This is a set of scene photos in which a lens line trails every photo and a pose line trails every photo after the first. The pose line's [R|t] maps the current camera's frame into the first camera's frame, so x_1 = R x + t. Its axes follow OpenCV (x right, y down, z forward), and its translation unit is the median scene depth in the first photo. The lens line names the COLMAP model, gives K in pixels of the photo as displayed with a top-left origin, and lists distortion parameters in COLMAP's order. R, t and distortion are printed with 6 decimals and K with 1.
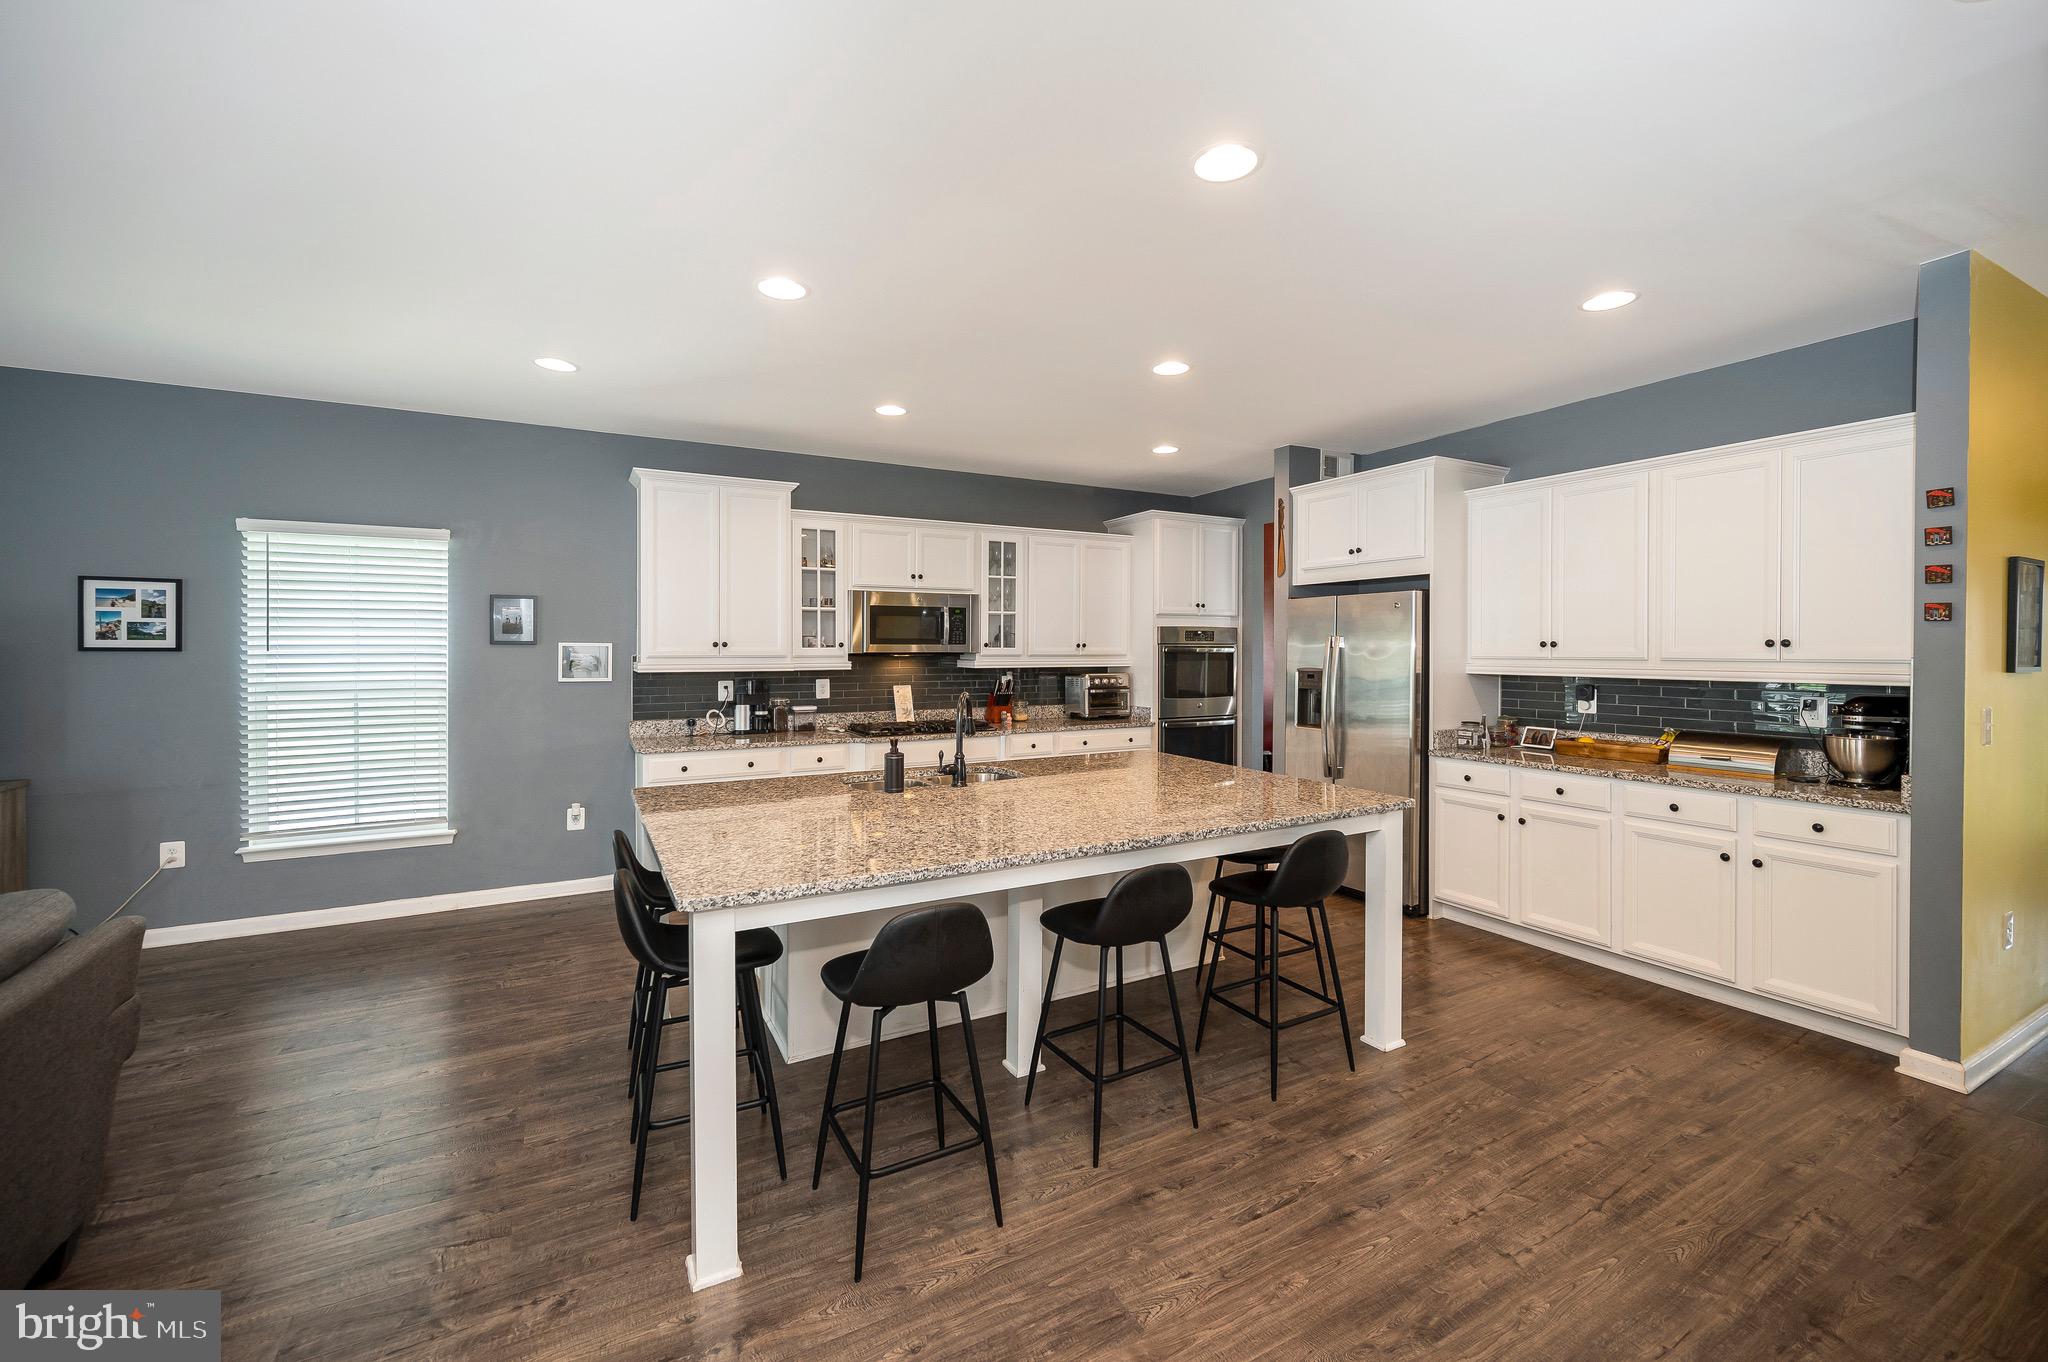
lens RADIAL K [[825.3, 0, 1041.6], [0, 825.3, 657.0], [0, 0, 1]] dist [0.000294, -0.000952]
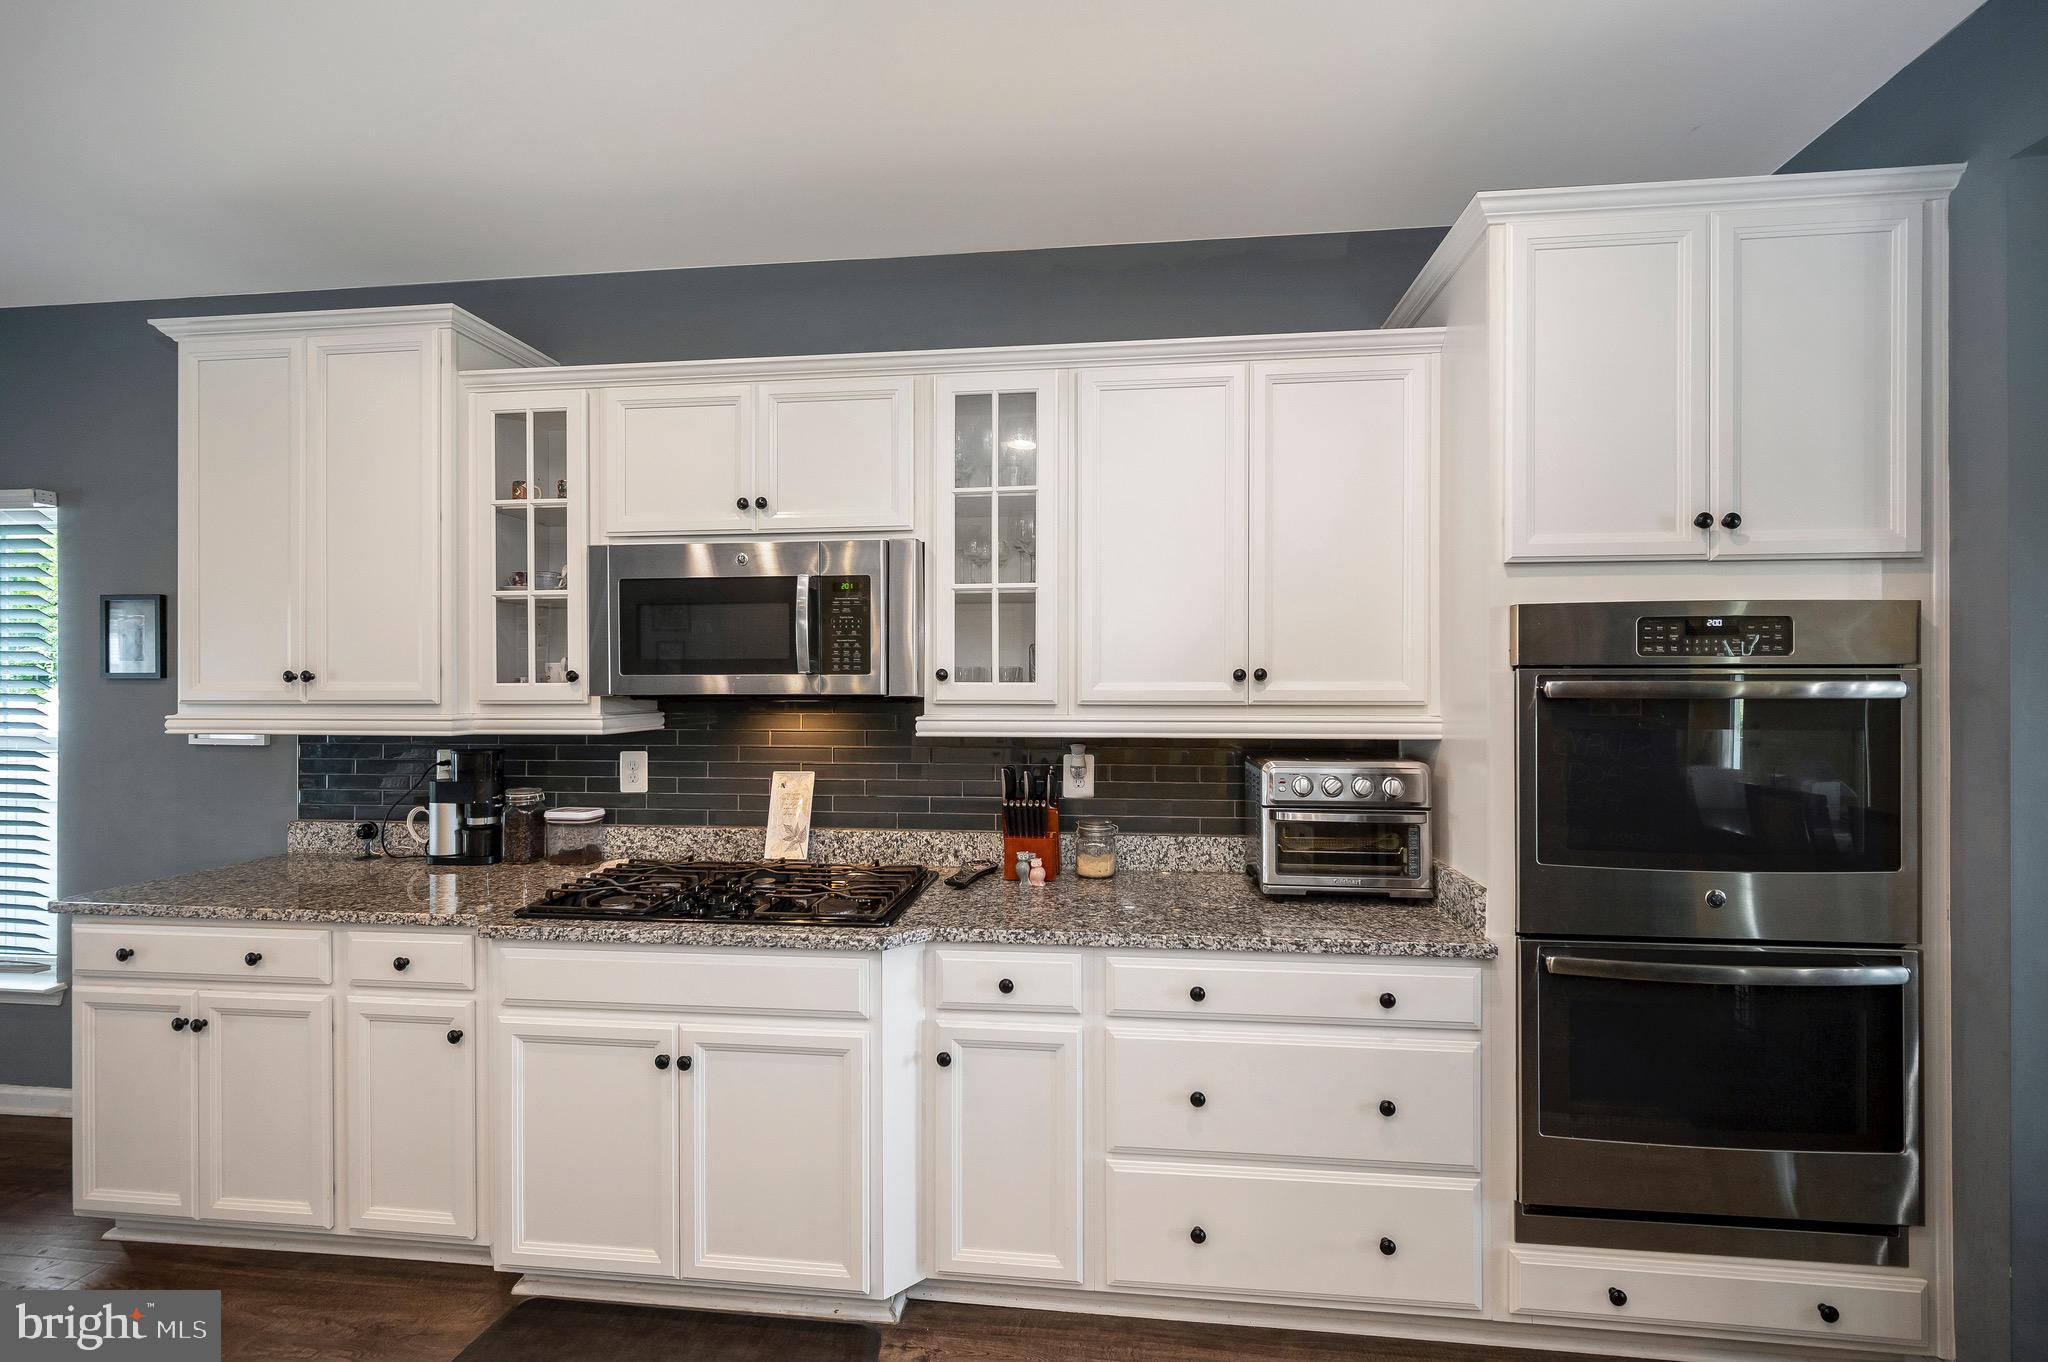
lens RADIAL K [[825.3, 0, 1031.2], [0, 825.3, 683.5], [0, 0, 1]] dist [0.000294, -0.000952]
pose [[0.825527, -0.003642, -0.564351, 0.197516], [-0.006006, 0.999866, -0.015239, -0.005805], [0.564331, 0.015970, 0.825394, 0.814189]]
